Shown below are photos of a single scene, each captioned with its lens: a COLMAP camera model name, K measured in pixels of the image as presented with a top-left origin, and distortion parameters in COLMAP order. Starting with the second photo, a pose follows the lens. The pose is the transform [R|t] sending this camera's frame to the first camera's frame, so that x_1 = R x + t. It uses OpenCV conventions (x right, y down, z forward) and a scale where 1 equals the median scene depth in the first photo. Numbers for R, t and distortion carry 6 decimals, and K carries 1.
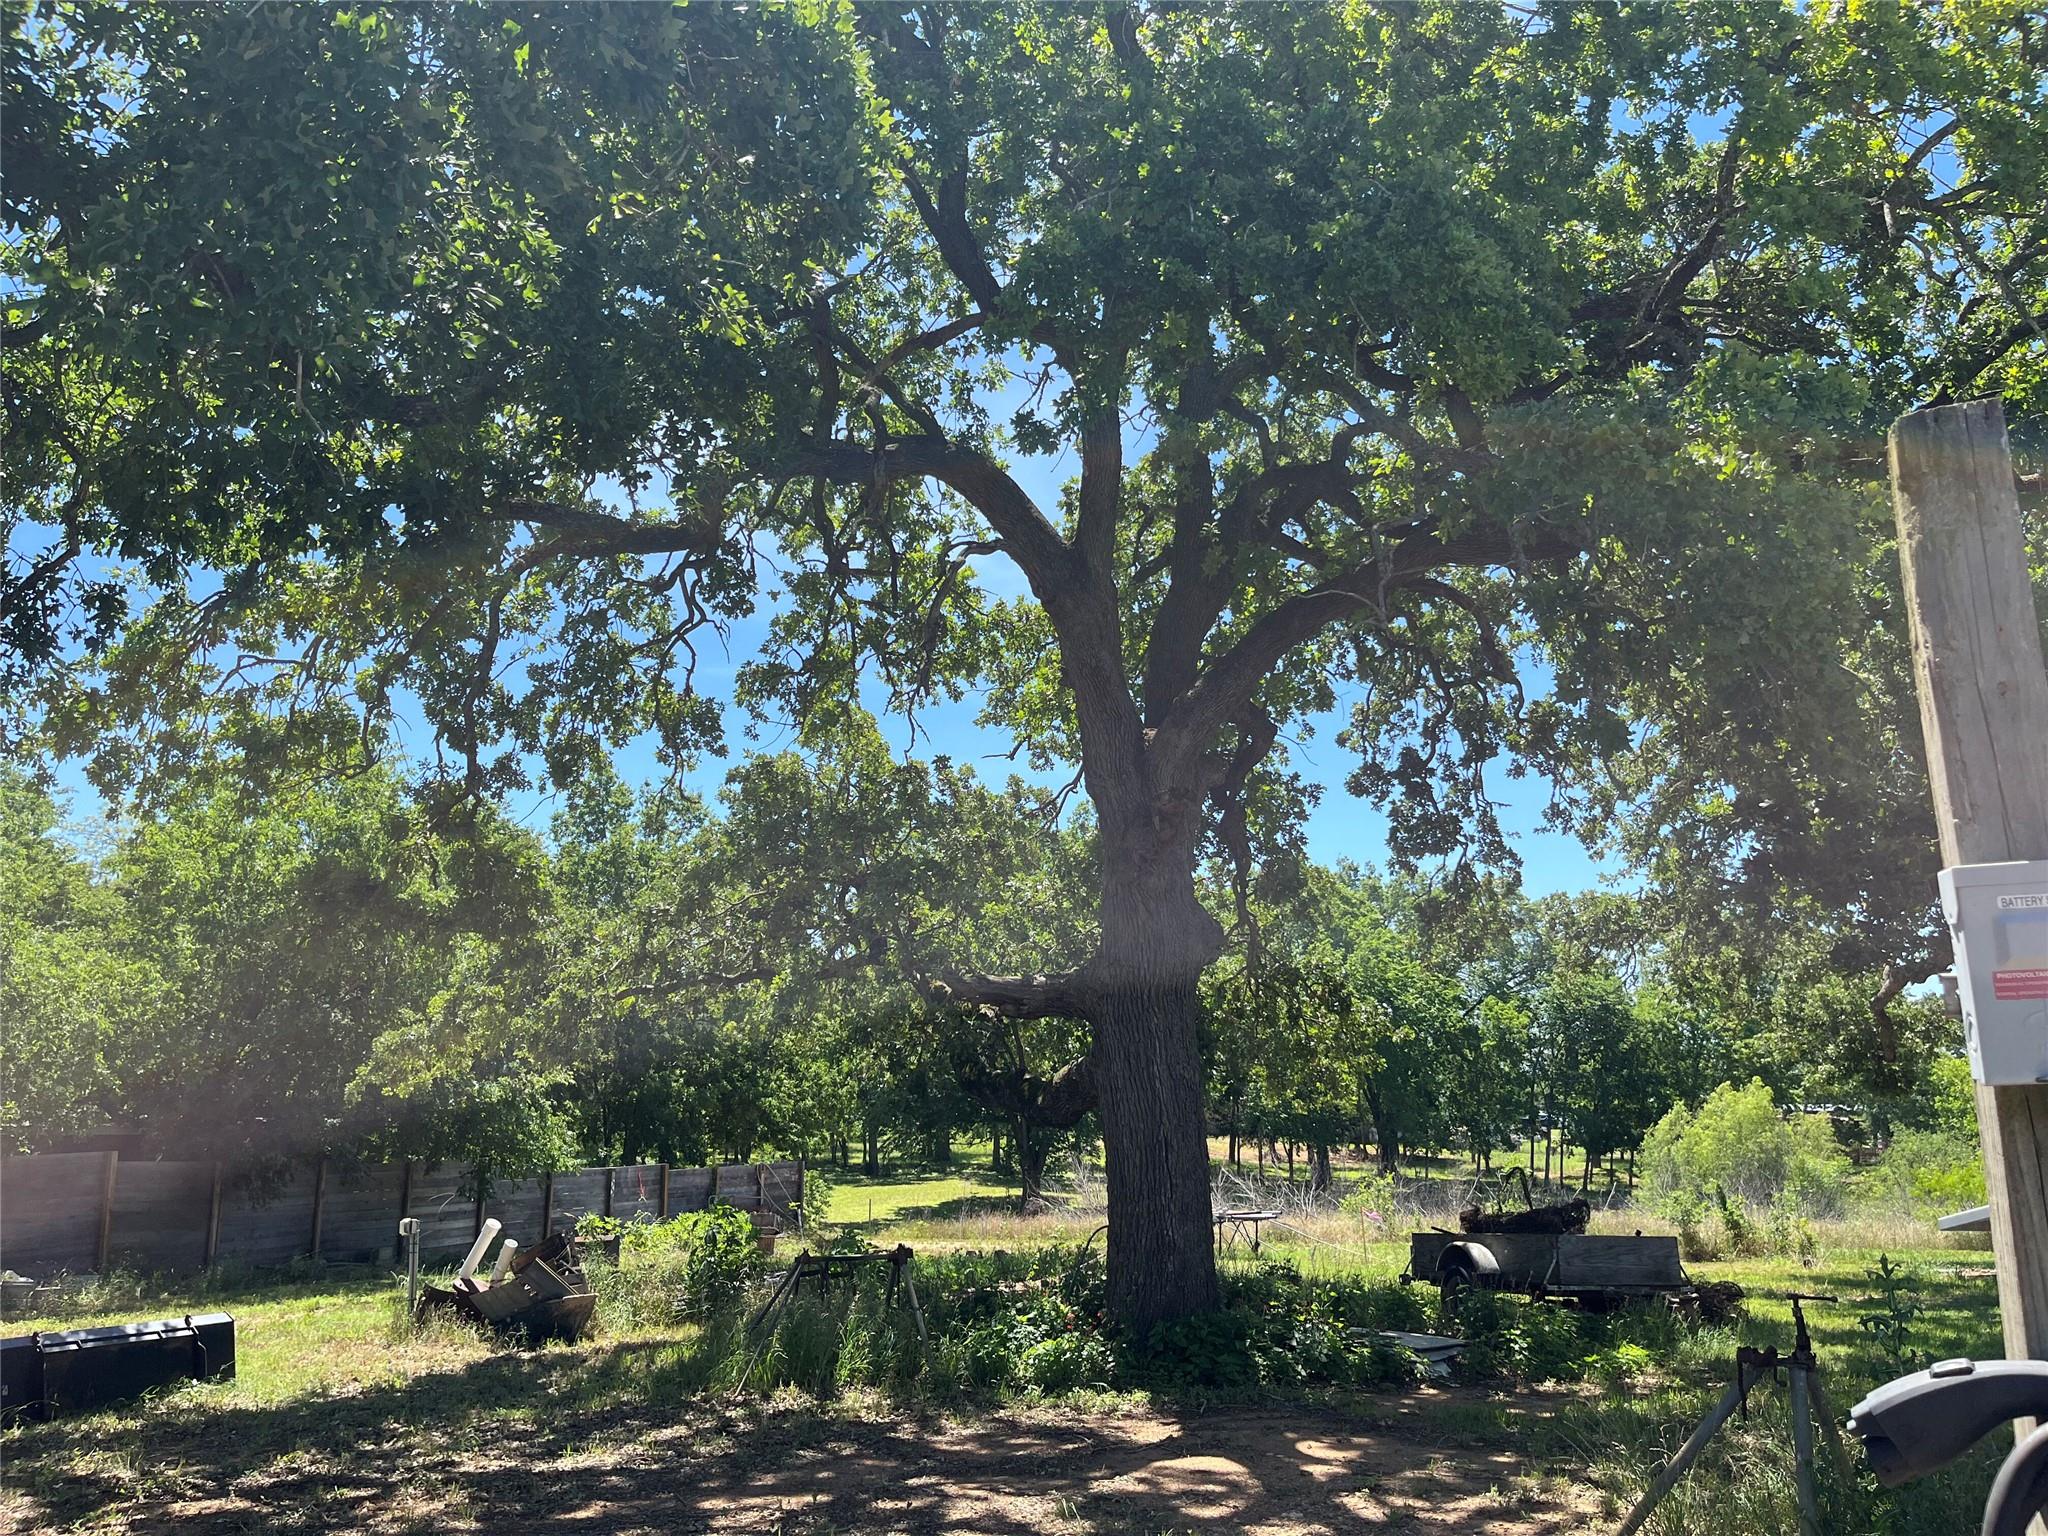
lens RADIAL K [[1539.3, 0, 1021.3], [0, 1539.3, 768.9], [0, 0, 1]] dist [0.010597, -0.003662]
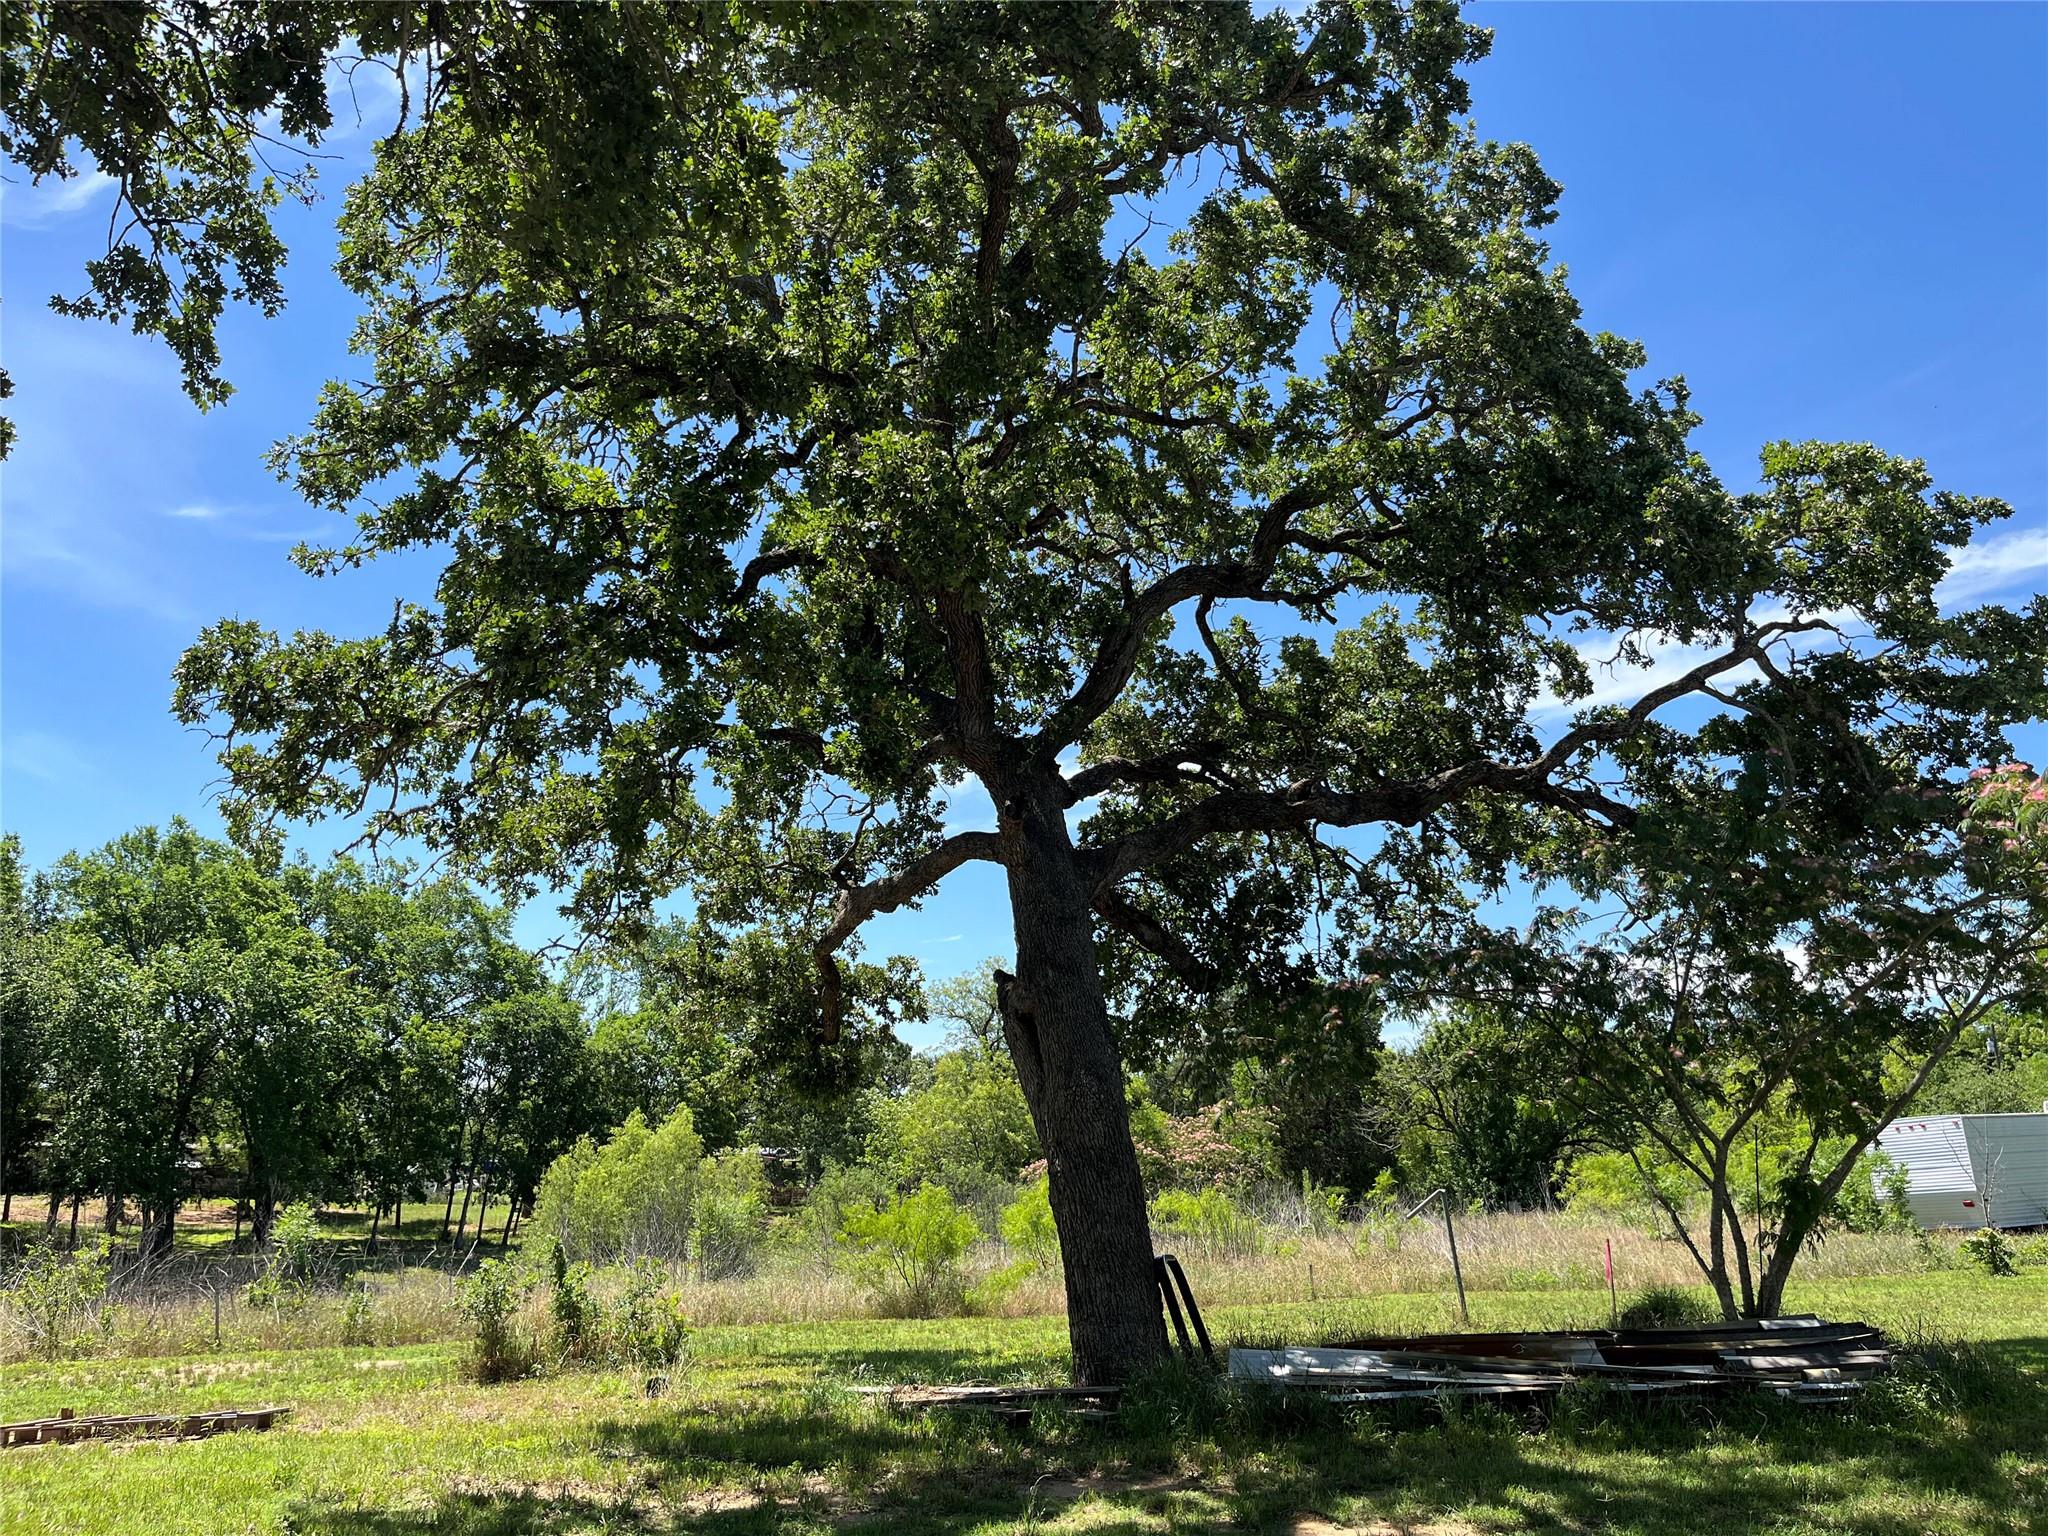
lens RADIAL K [[1539.3, 0, 1023.9], [0, 1539.3, 767.1], [0, 0, 1]] dist [0.010597, -0.003662]
pose [[0.809825, 0.134973, 0.570934, 0.162452], [-0.116867, 0.990785, -0.068462, 0.073301], [-0.574914, -0.011281, 0.818136, 0.283657]]
